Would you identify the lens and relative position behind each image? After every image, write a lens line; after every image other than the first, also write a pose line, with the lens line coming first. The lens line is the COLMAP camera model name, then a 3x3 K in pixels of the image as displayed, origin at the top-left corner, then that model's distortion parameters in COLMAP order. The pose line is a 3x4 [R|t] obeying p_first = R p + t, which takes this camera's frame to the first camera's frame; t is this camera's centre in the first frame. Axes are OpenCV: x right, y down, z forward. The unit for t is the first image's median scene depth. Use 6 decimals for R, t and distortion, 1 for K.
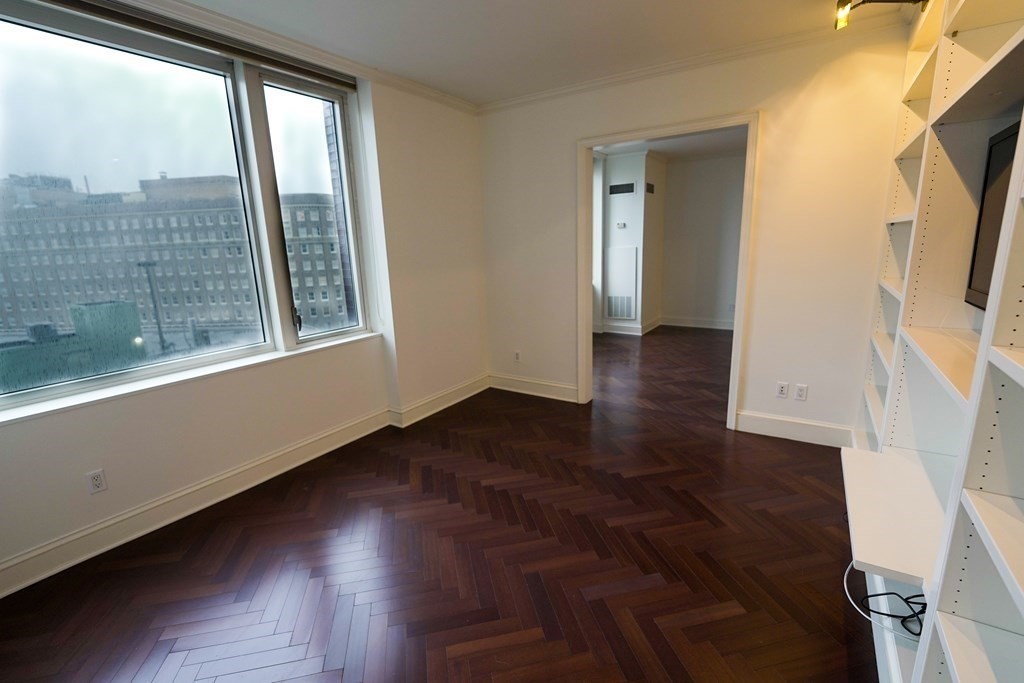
lens RADIAL K [[453.2, 0, 515.6], [0, 453.2, 342.9], [0, 0, 1]] dist [-0.001414, -0.000177]
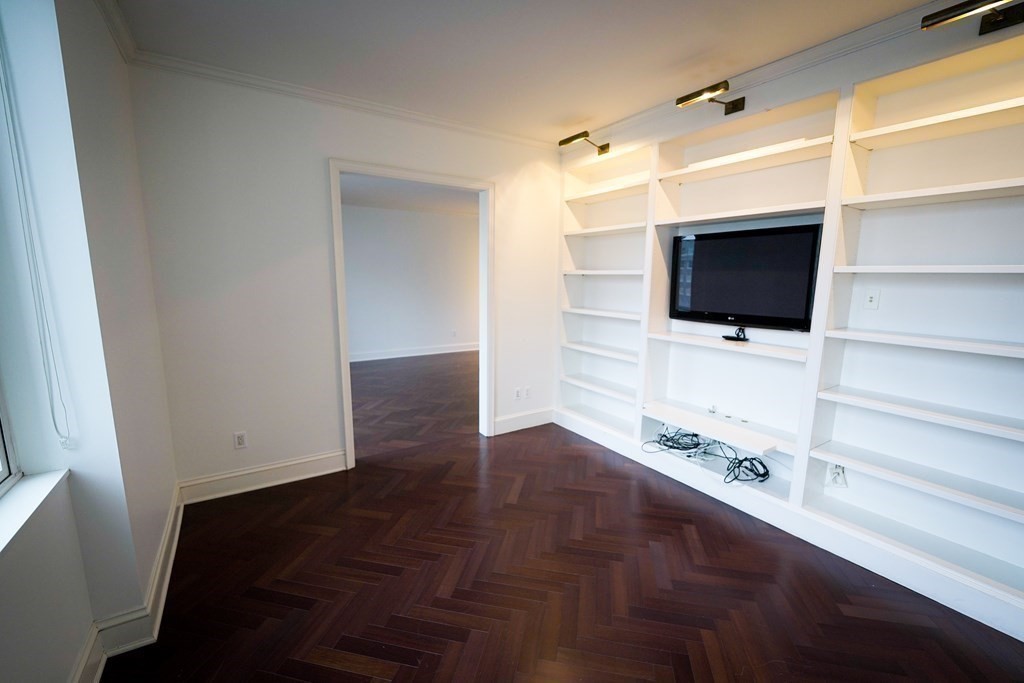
lens RADIAL K [[420.3, 0, 511.5], [0, 420.3, 345.2], [0, 0, 1]] dist [-0.008666, -0.002207]
pose [[0.417377, -0.113380, 0.901632, -0.525892], [0.172572, 0.984020, 0.043855, -0.095928], [-0.892197, 0.137292, 0.430274, 0.472360]]
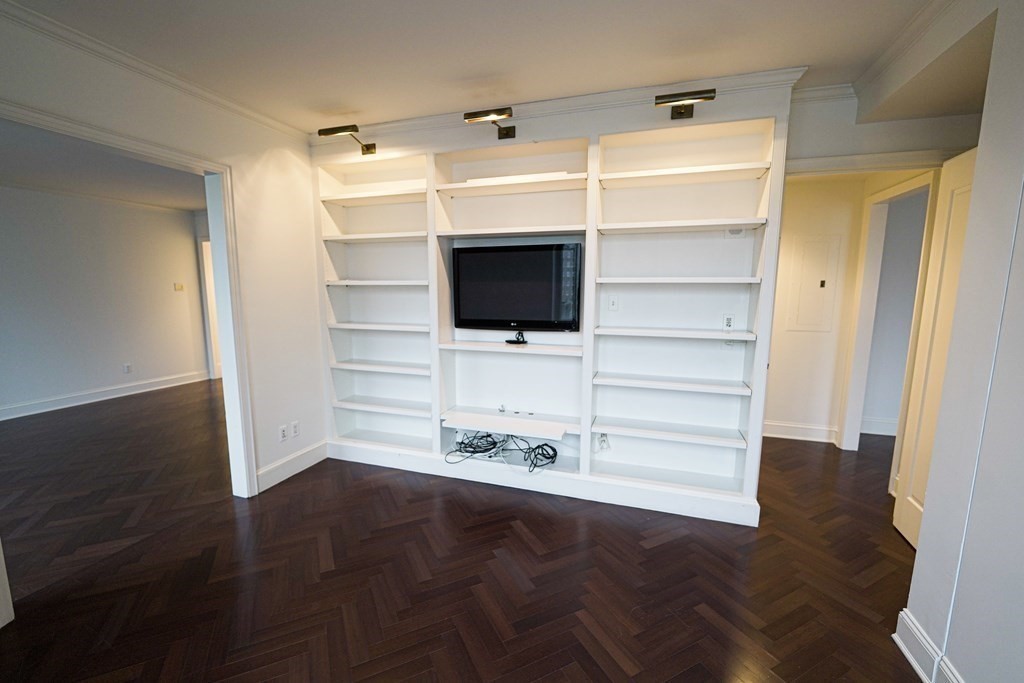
lens RADIAL K [[420.3, 0, 510.4], [0, 420.3, 347.4], [0, 0, 1]] dist [-0.008666, -0.002207]
pose [[-0.234903, -0.105766, 0.966247, -0.482054], [0.212124, 0.964525, 0.157146, -0.136592], [-0.948591, 0.241878, -0.204135, 0.653977]]
